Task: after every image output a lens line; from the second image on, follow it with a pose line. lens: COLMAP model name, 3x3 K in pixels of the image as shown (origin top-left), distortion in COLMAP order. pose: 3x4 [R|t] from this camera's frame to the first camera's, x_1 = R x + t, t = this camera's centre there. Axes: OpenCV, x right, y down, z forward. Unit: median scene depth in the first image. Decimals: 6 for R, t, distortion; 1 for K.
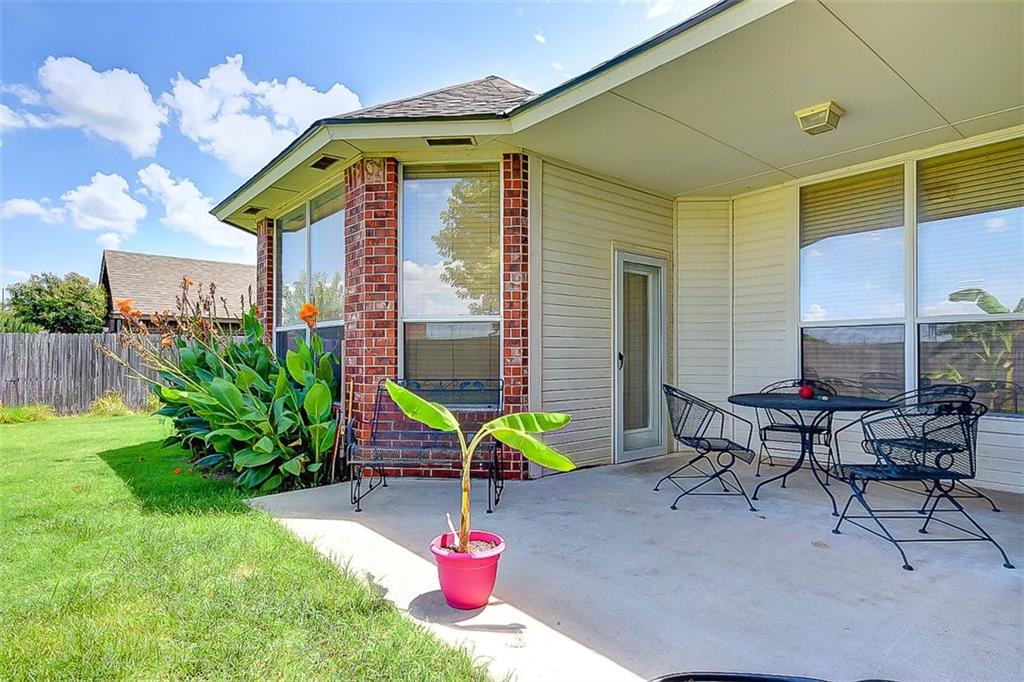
lens RADIAL K [[545.3, 0, 510.2], [0, 545.3, 346.8], [0, 0, 1]] dist [0.024042, 0.001974]
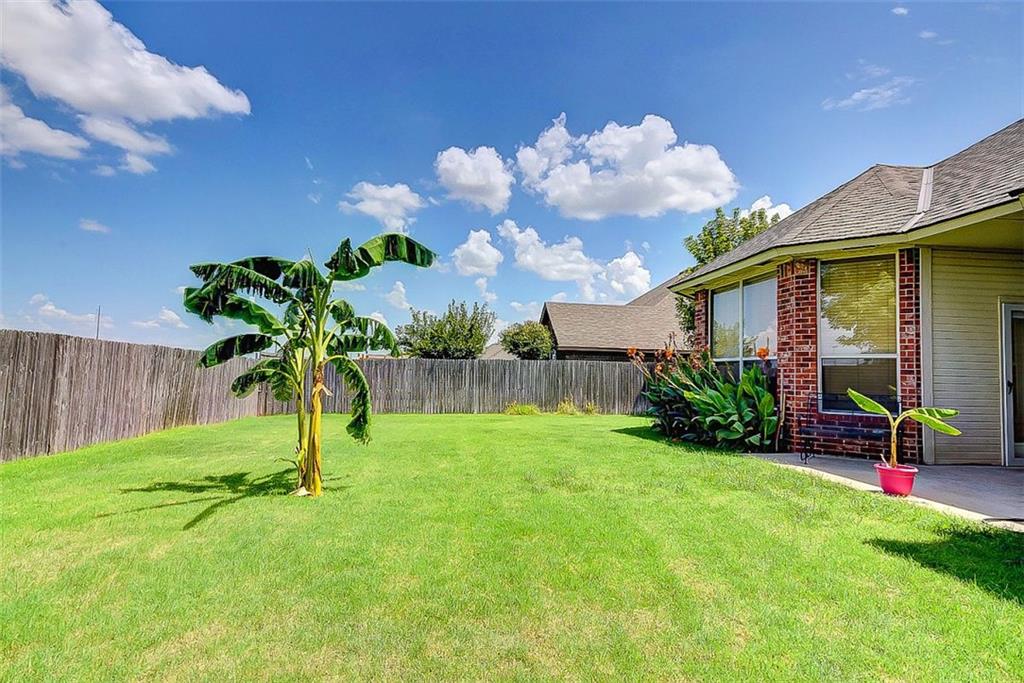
lens RADIAL K [[545.3, 0, 510.2], [0, 545.3, 347.3], [0, 0, 1]] dist [0.024042, 0.001974]
pose [[0.843067, -0.007630, -0.537755, -0.098989], [-0.015639, 0.999129, -0.038694, -0.000113], [0.537581, 0.041032, 0.842213, -0.866990]]
